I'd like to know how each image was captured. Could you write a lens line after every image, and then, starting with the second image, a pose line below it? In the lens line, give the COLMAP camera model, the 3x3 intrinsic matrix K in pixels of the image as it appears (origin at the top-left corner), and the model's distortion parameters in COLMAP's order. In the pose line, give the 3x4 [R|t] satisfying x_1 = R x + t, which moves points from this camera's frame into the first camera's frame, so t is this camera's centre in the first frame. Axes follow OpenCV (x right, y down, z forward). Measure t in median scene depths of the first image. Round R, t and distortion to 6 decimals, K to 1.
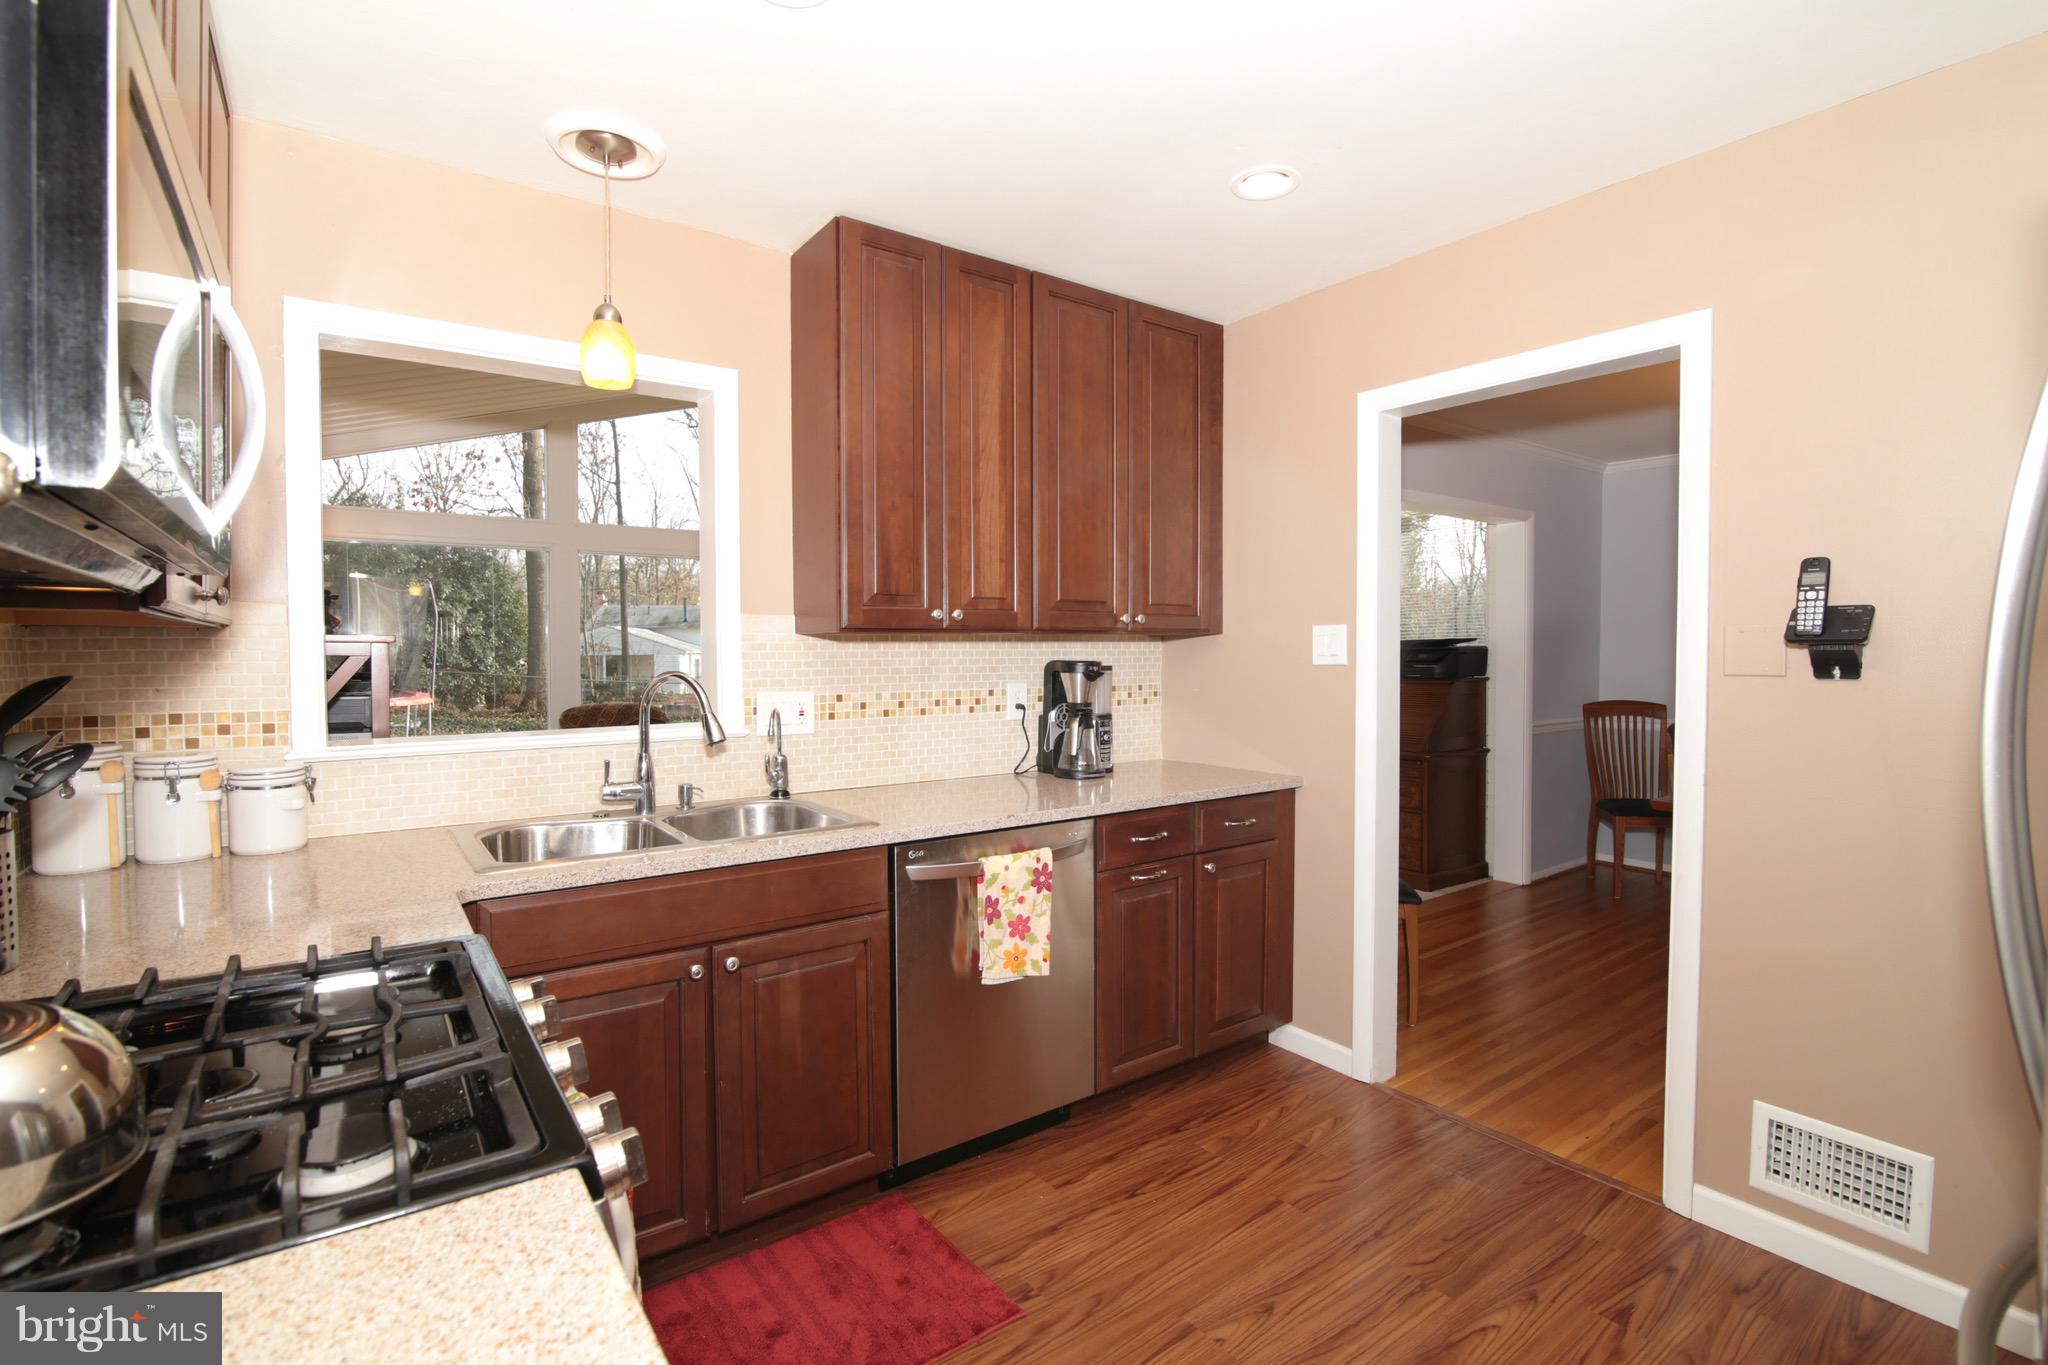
lens RADIAL K [[965.8, 0, 1024.0], [0, 965.8, 682.5], [0, 0, 1]] dist [-0.026695, 0.000144]
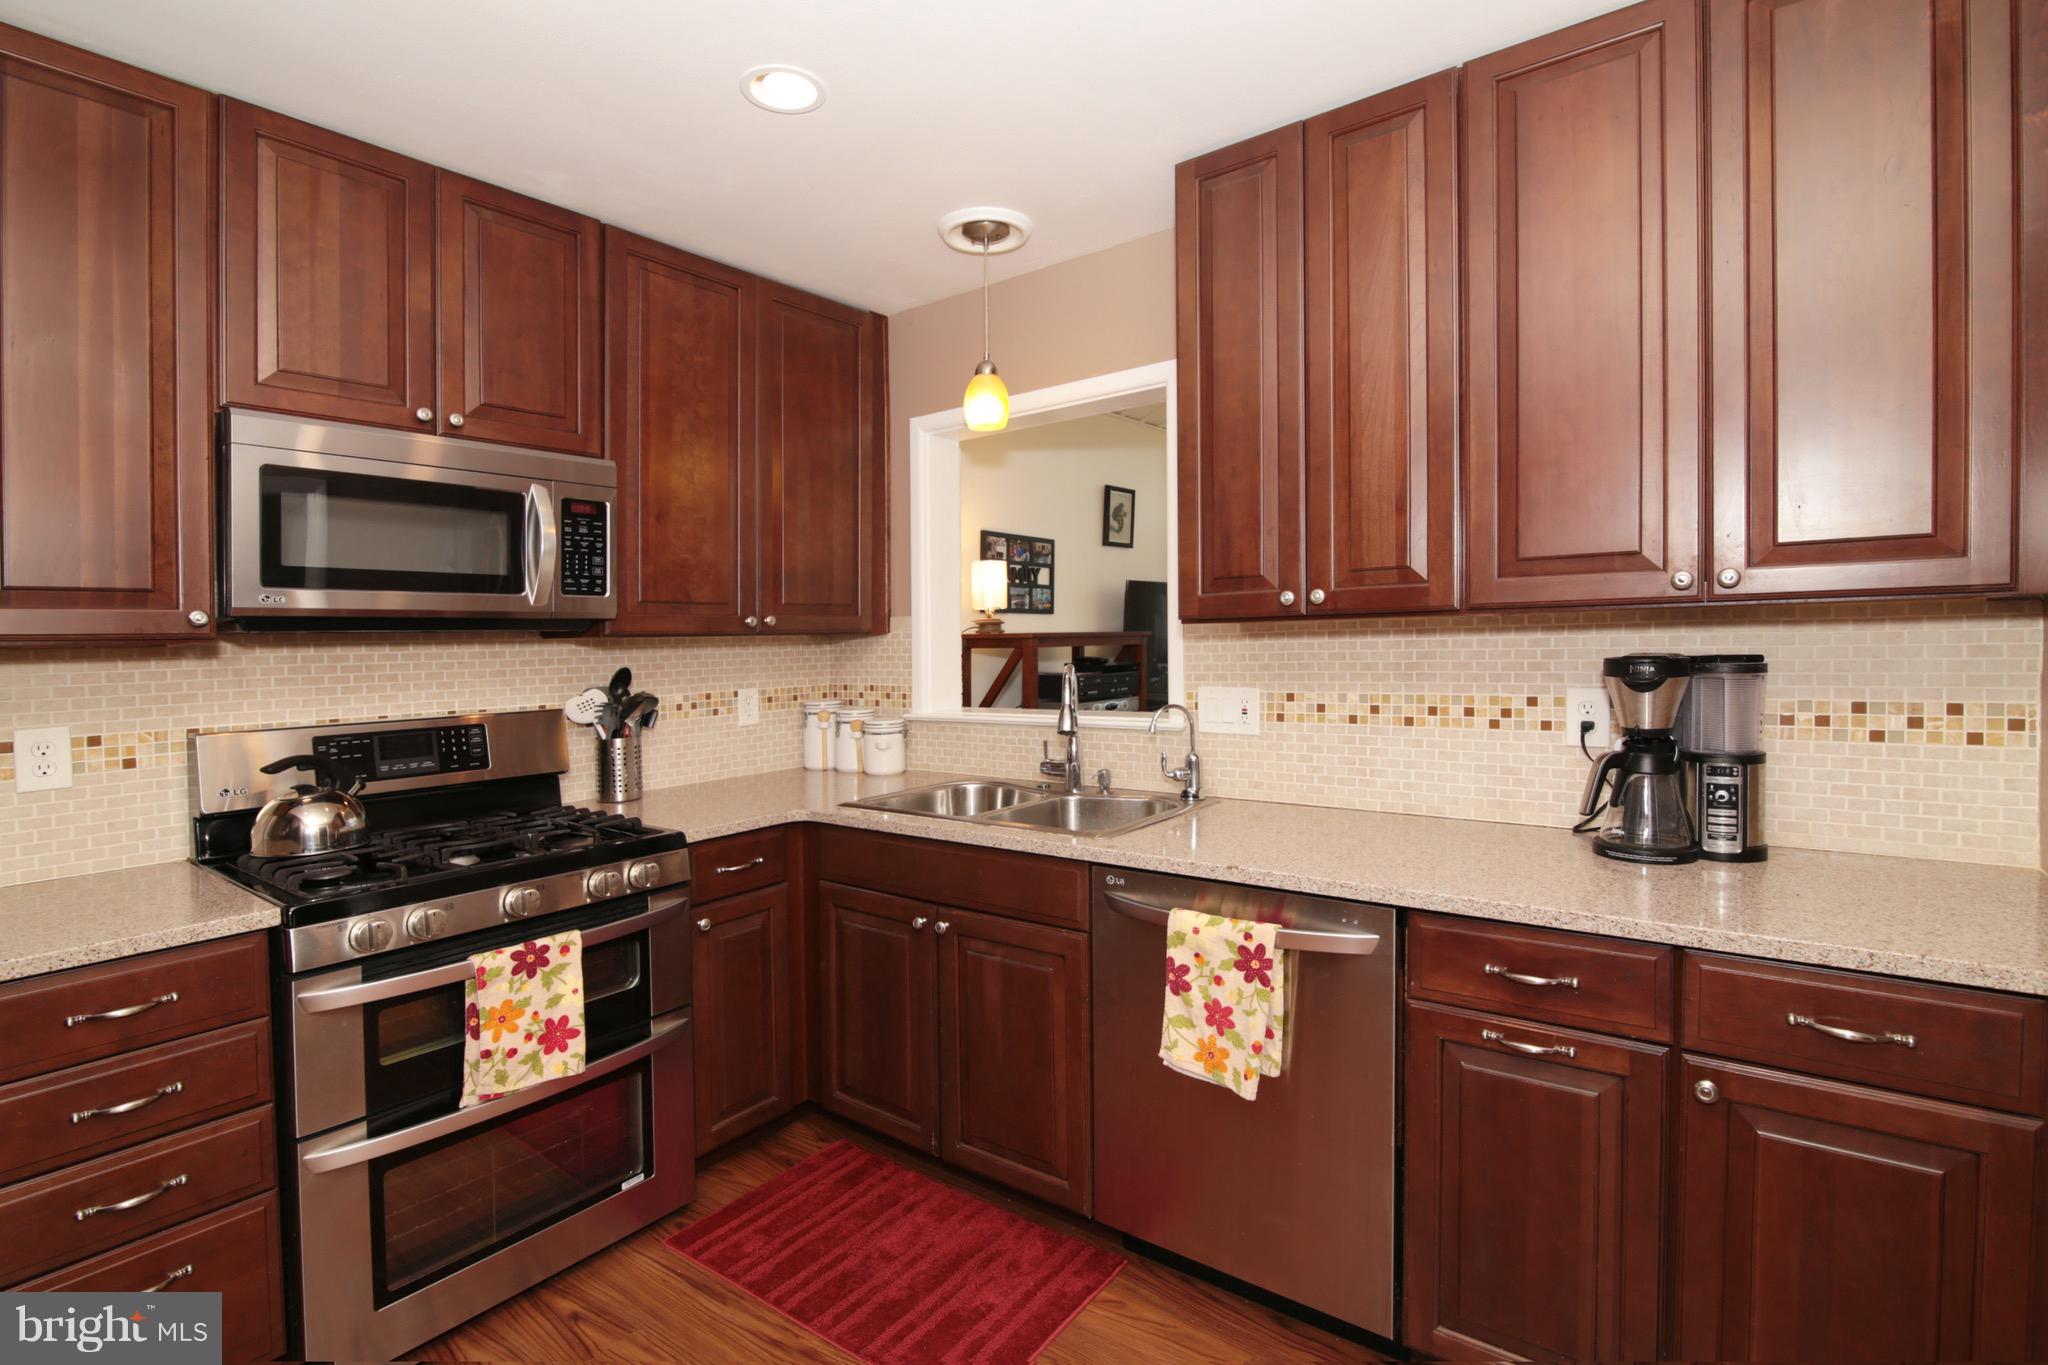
lens RADIAL K [[944.6, 0, 1024.0], [0, 944.6, 682.5], [0, 0, 1]] dist [-0.018626, 0.000323]
pose [[0.287858, 0.038914, -0.956882, 0.624483], [-0.010892, 0.999243, 0.037360, -0.029167], [0.957611, -0.000332, 0.288063, 0.630852]]
